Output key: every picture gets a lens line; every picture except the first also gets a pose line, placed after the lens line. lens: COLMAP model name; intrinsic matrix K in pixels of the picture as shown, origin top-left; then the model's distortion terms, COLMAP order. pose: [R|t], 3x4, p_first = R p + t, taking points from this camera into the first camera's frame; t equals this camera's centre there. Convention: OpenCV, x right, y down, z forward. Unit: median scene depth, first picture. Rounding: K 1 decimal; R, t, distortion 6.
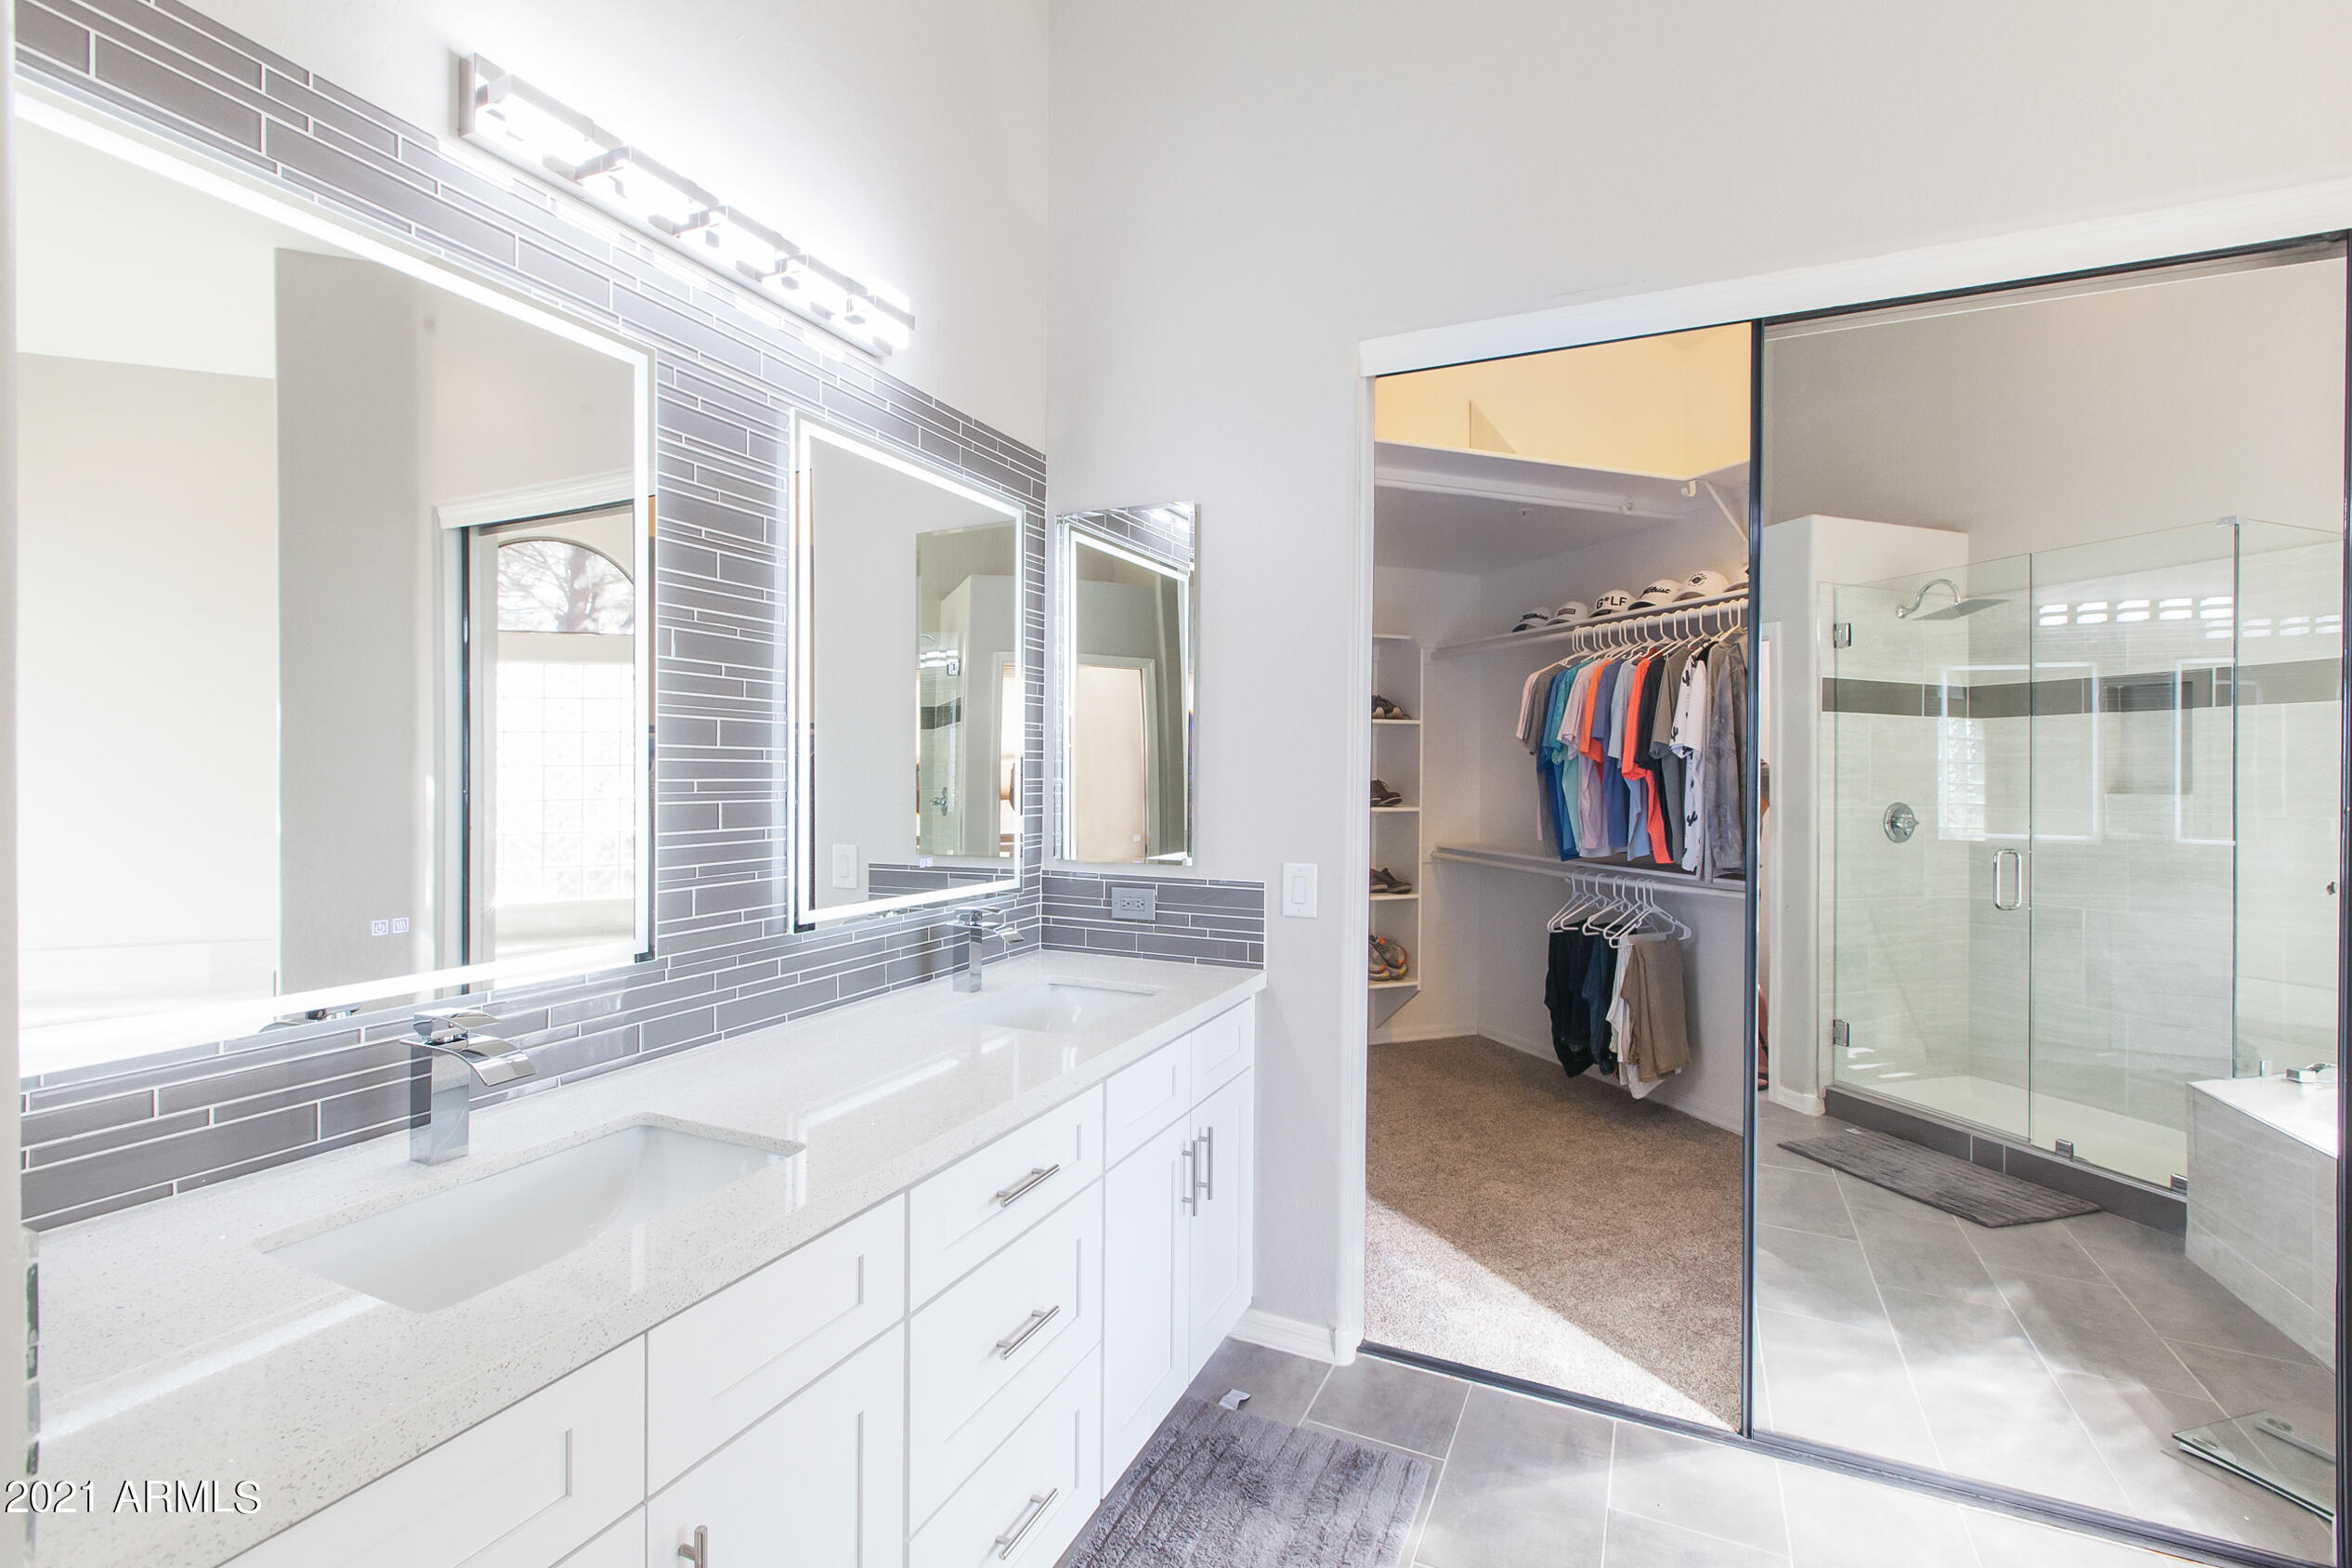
lens RADIAL K [[957.9, 0, 1176.0], [0, 957.9, 784.0], [0, 0, 1]] dist [0.103030, 0.000034]
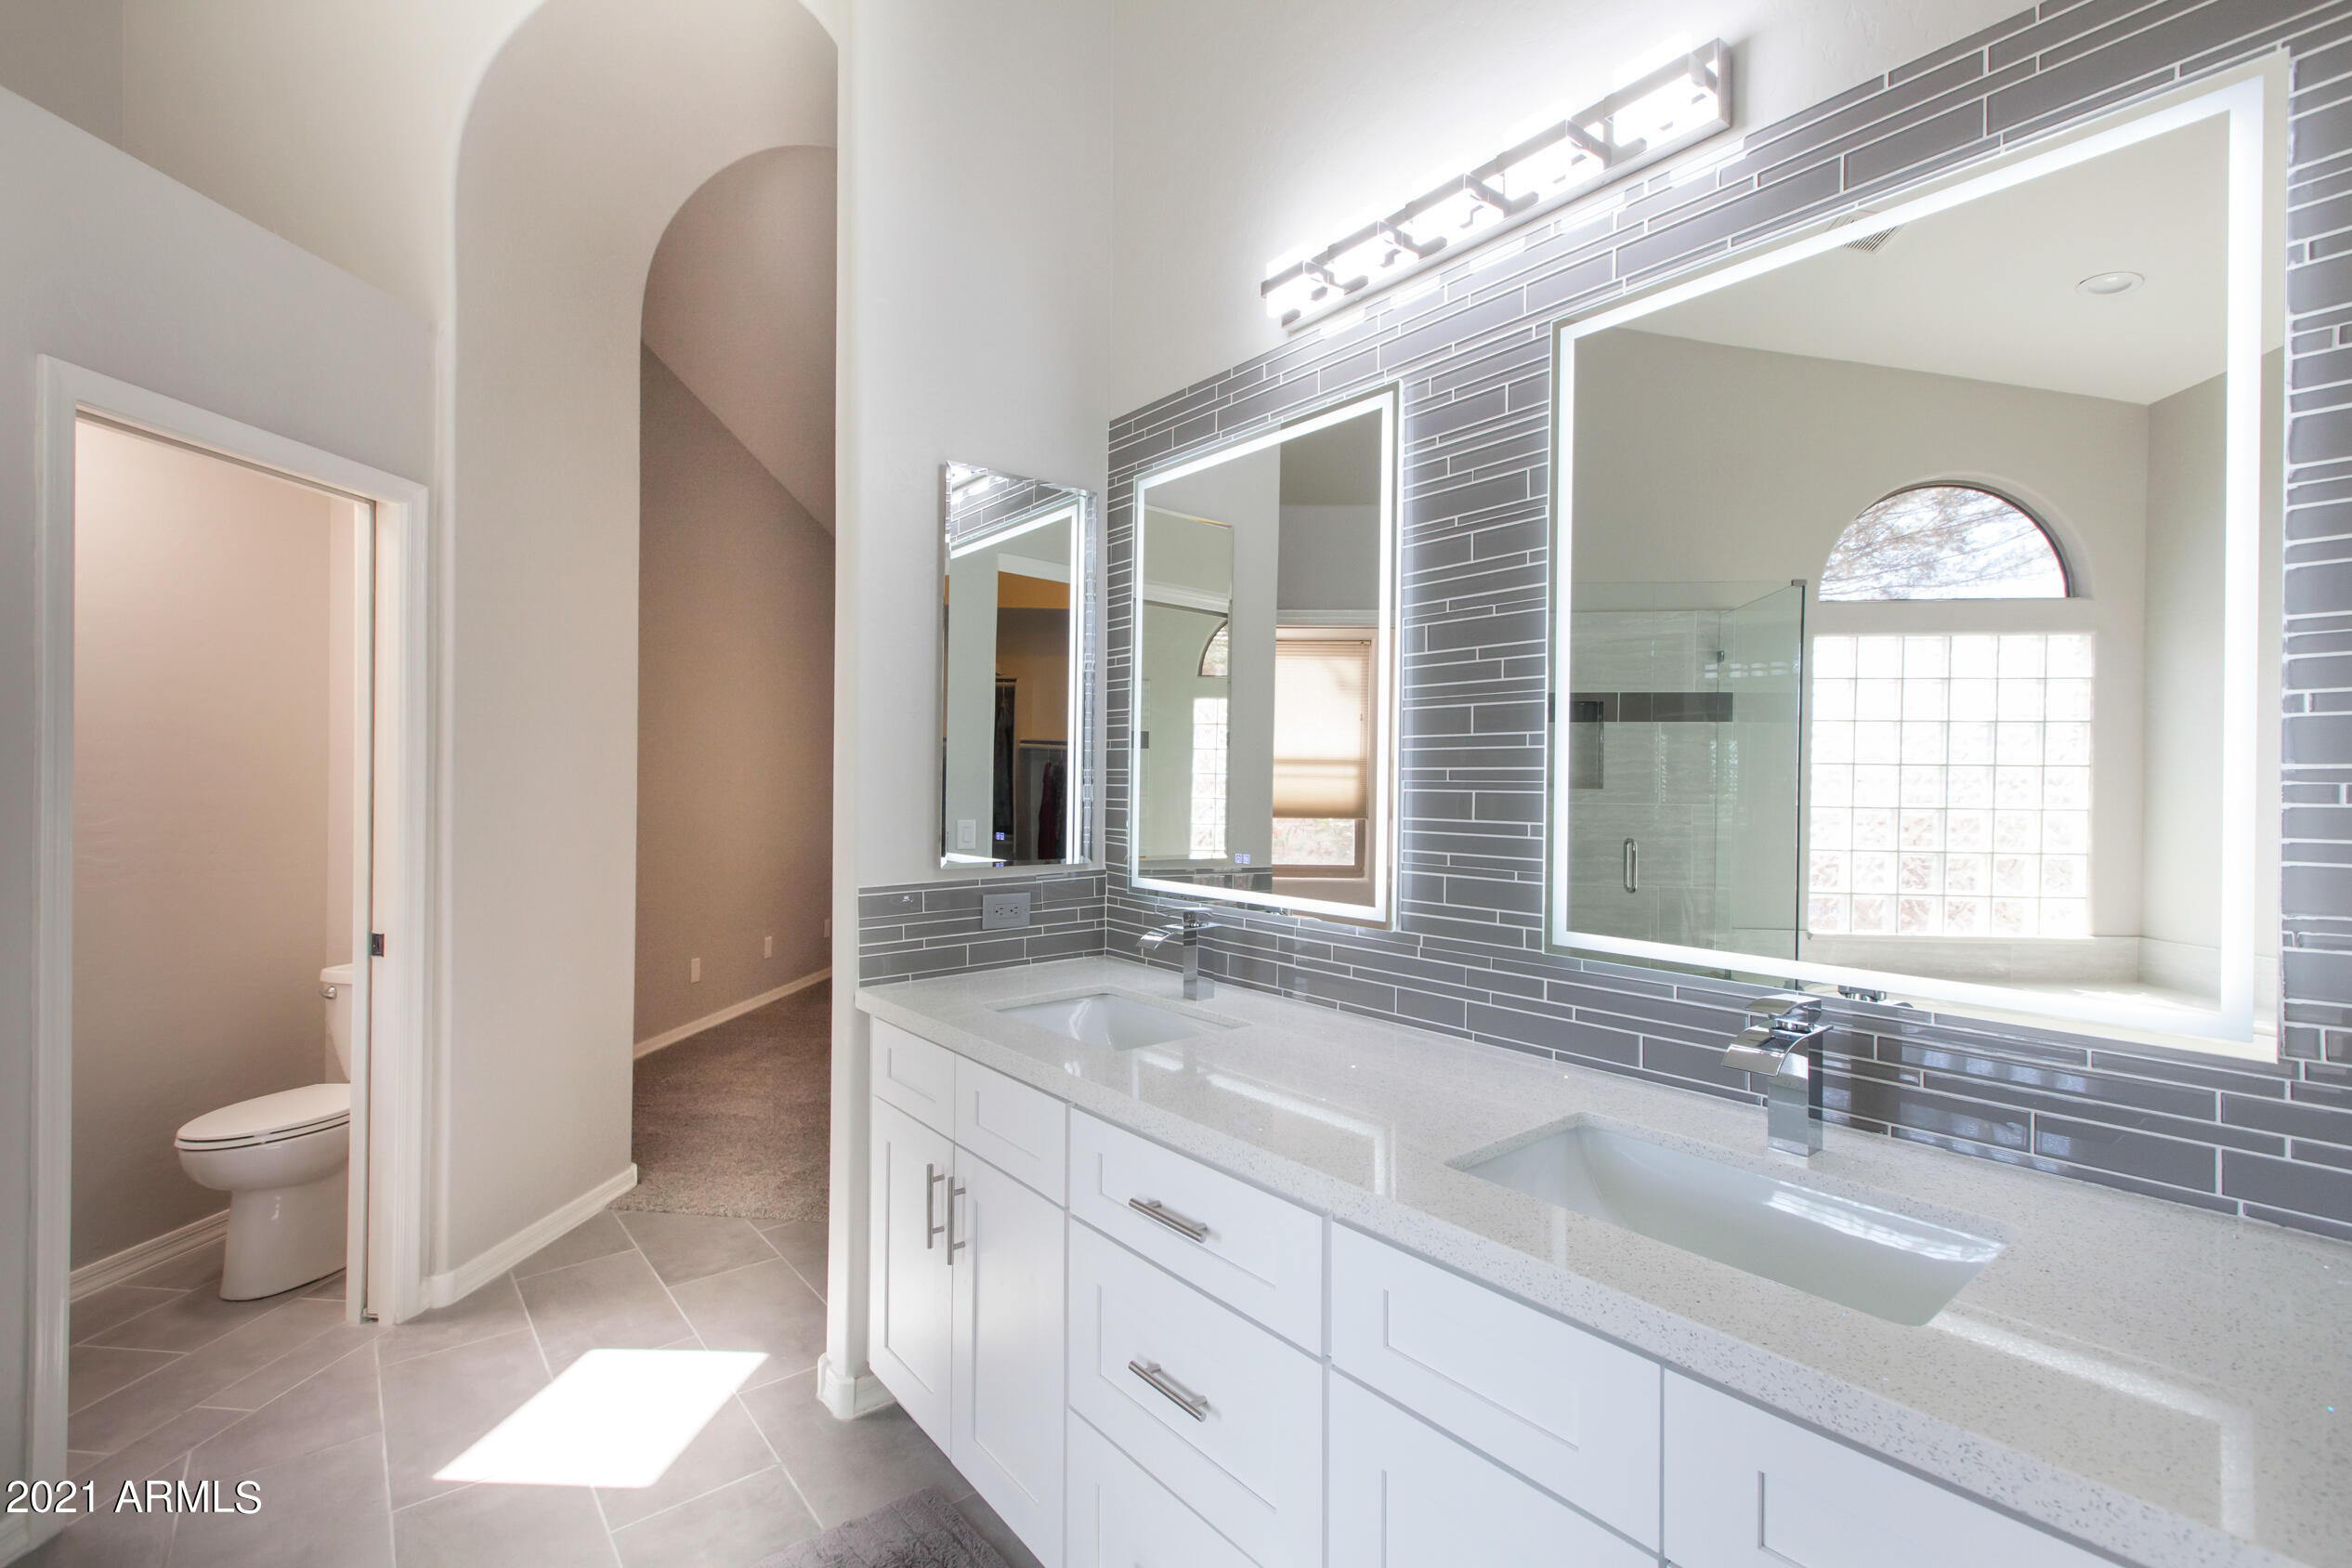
lens RADIAL K [[1057.4, 0, 1167.8], [0, 1057.4, 777.5], [0, 0, 1]] dist [0.000449, 0.000297]
pose [[-0.413009, 0.012227, -0.910645, 0.613061], [-0.005235, 0.999861, 0.015799, -0.010702], [0.910712, 0.011292, -0.412888, 1.171624]]
